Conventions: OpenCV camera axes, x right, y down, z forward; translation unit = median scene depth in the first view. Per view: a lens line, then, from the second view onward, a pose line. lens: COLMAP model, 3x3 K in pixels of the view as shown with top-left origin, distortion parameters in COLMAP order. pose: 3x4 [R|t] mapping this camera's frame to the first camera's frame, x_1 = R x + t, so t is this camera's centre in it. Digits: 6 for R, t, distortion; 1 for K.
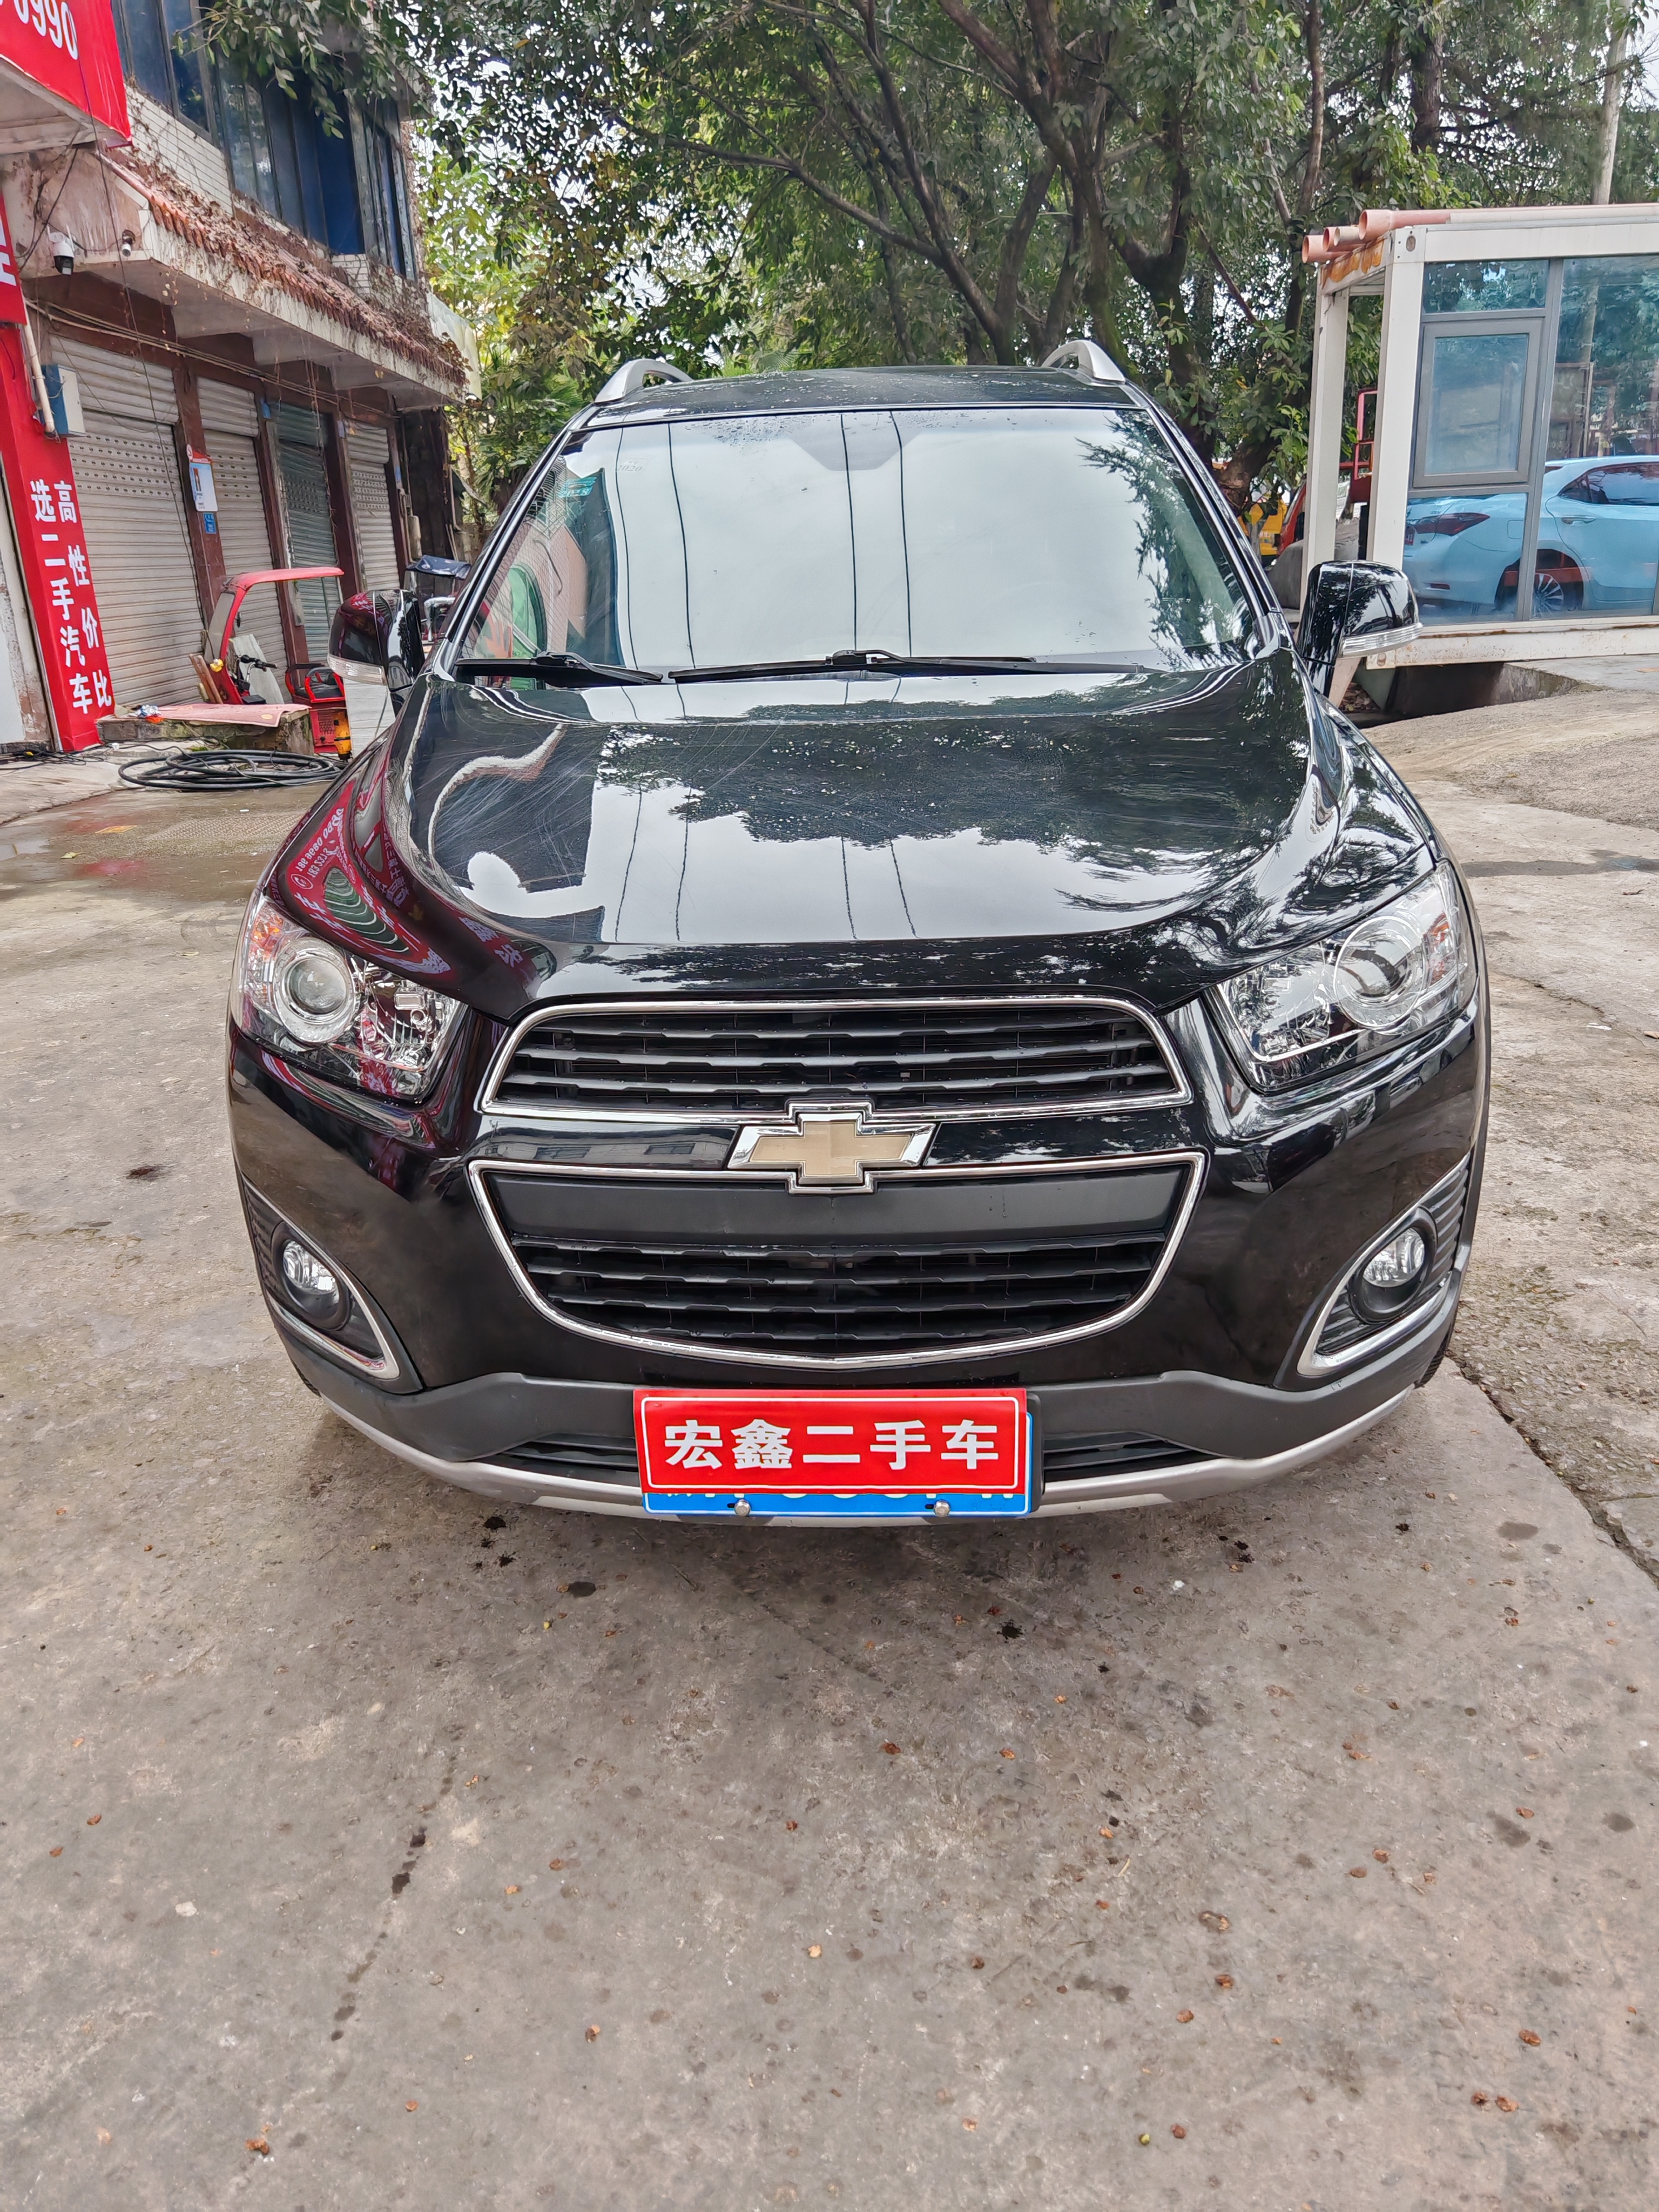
lens RADIAL K [[1701.8, 0, 829.5], [0, 1701.8, 1106.0], [0, 0, 1]] dist [0.051208, -0.048315]
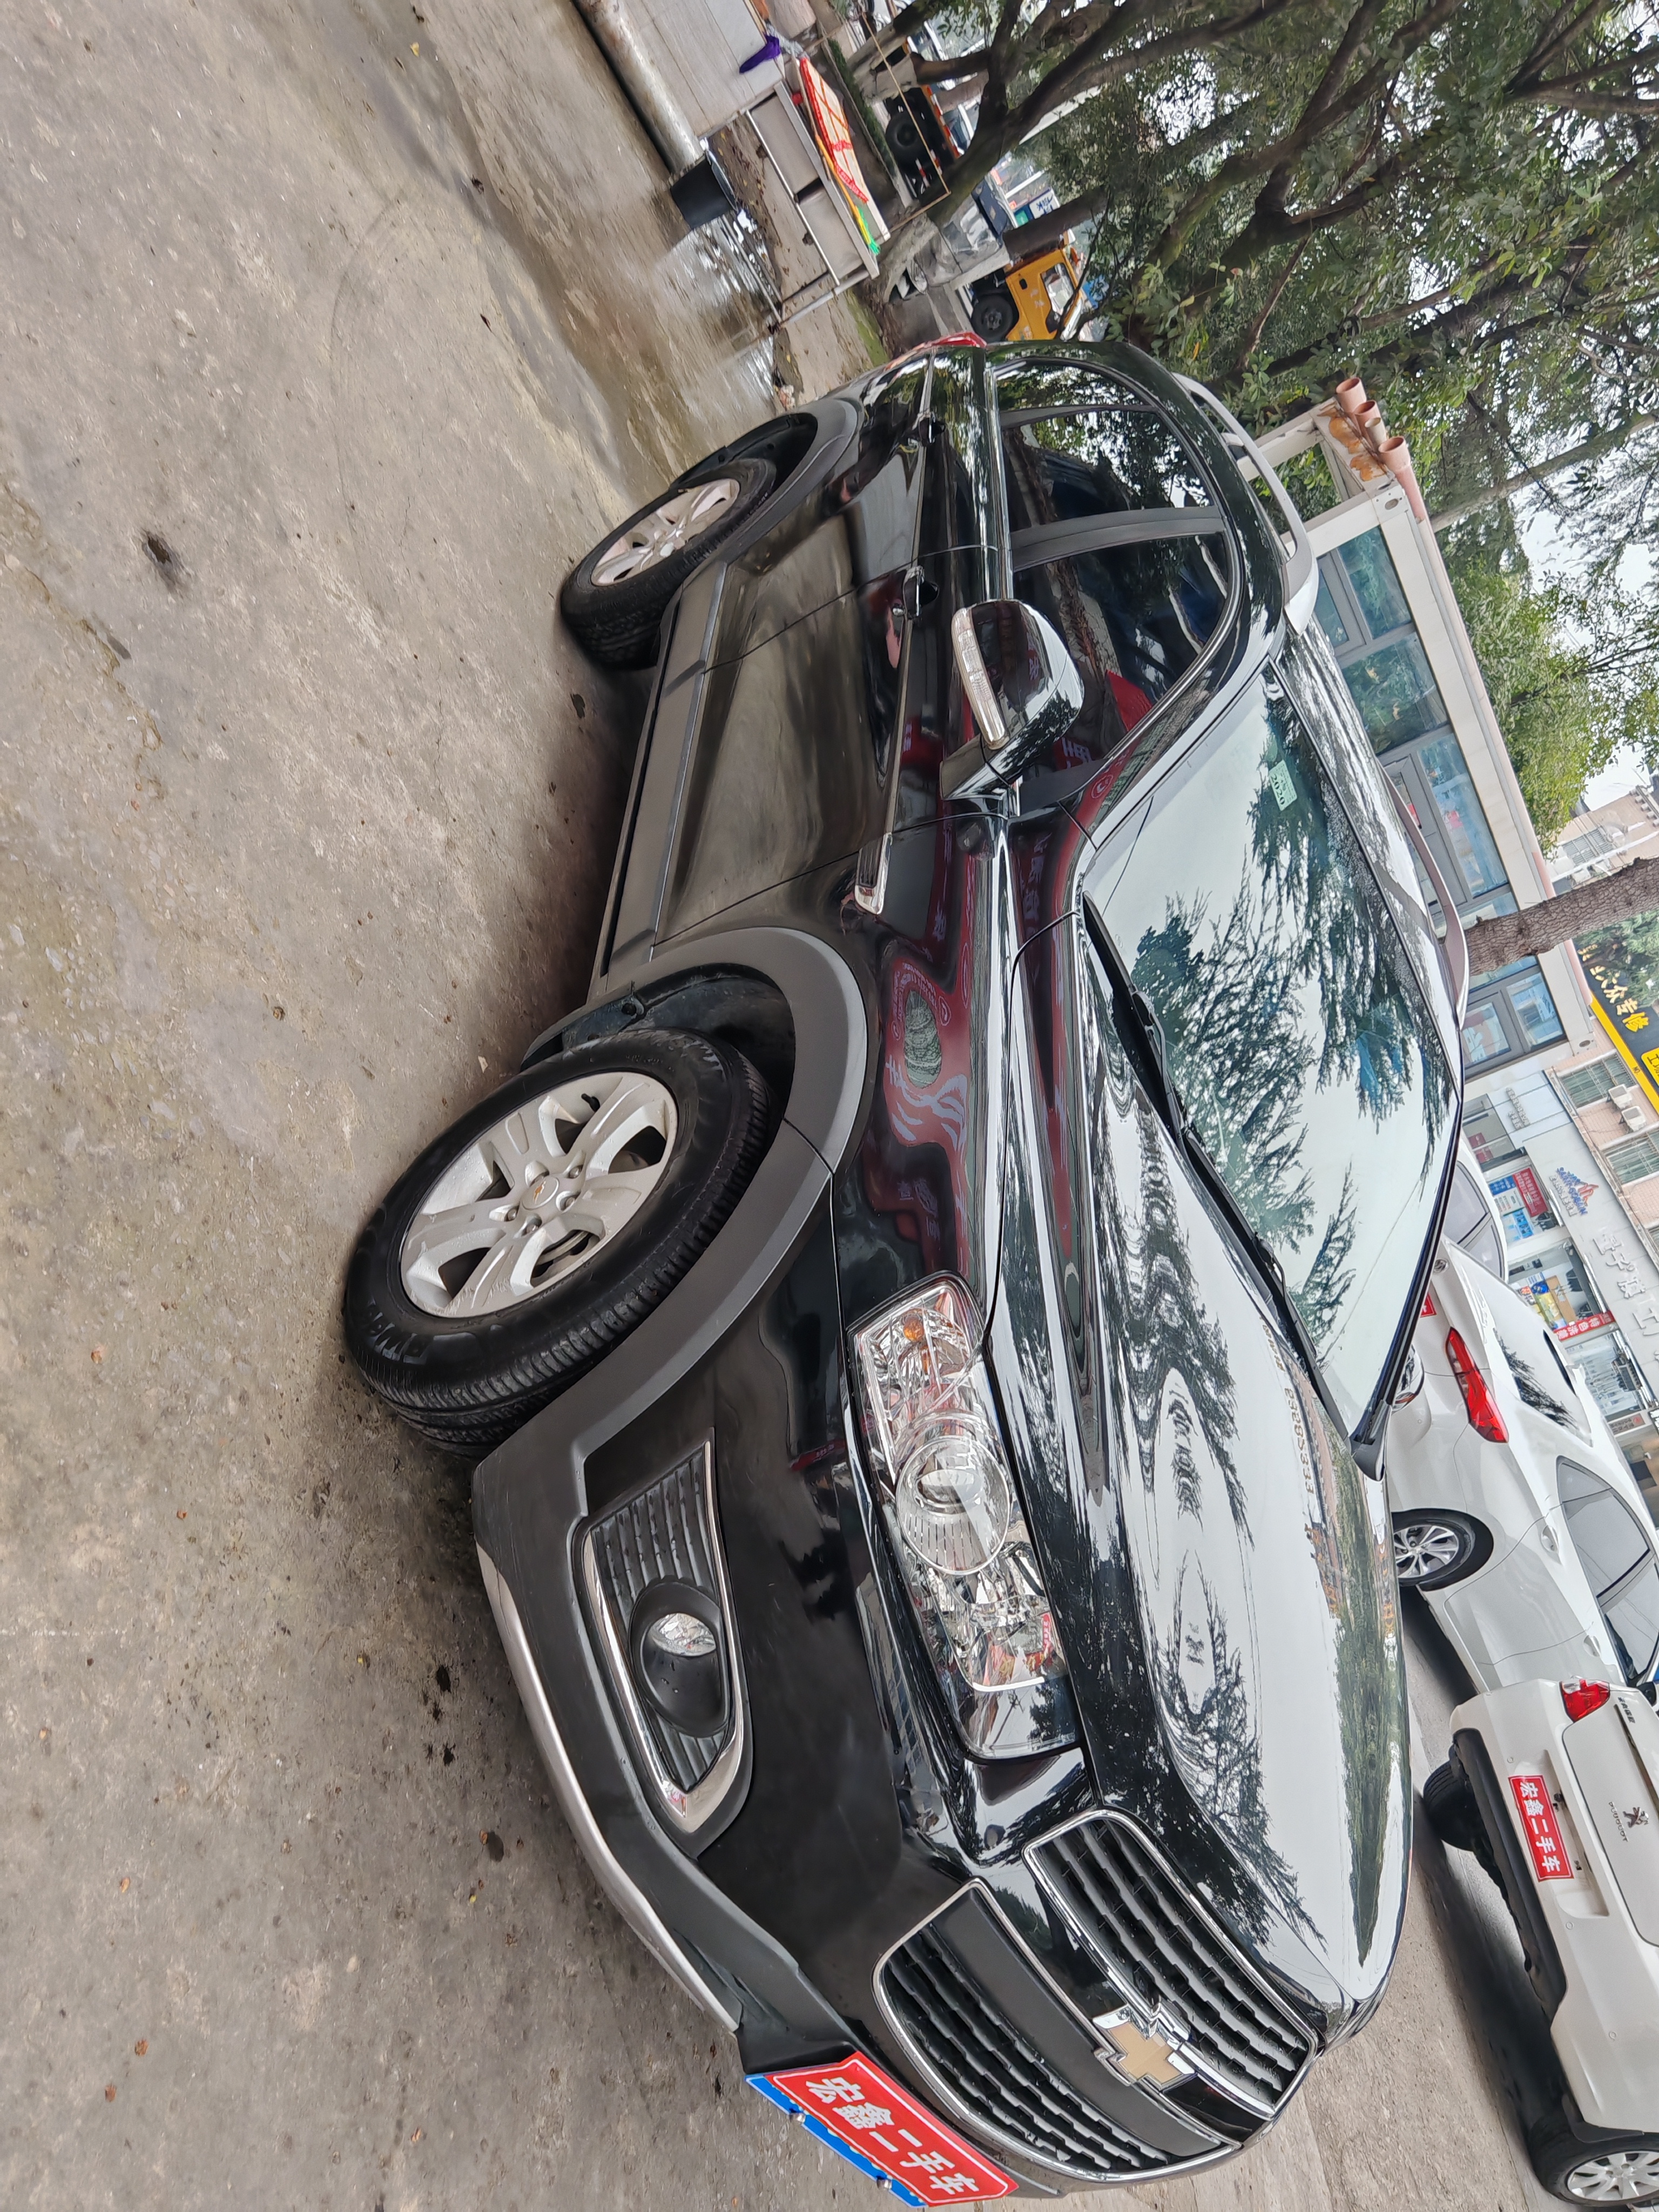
lens RADIAL K [[1701.8, 0, 829.5], [0, 1701.8, 1106.0], [0, 0, 1]] dist [0.051208, -0.048315]
pose [[0.466941, 0.668352, 0.579026, -0.977745], [-0.827080, 0.561779, 0.018534, -0.145059], [-0.312898, -0.487555, 0.815098, 0.364197]]
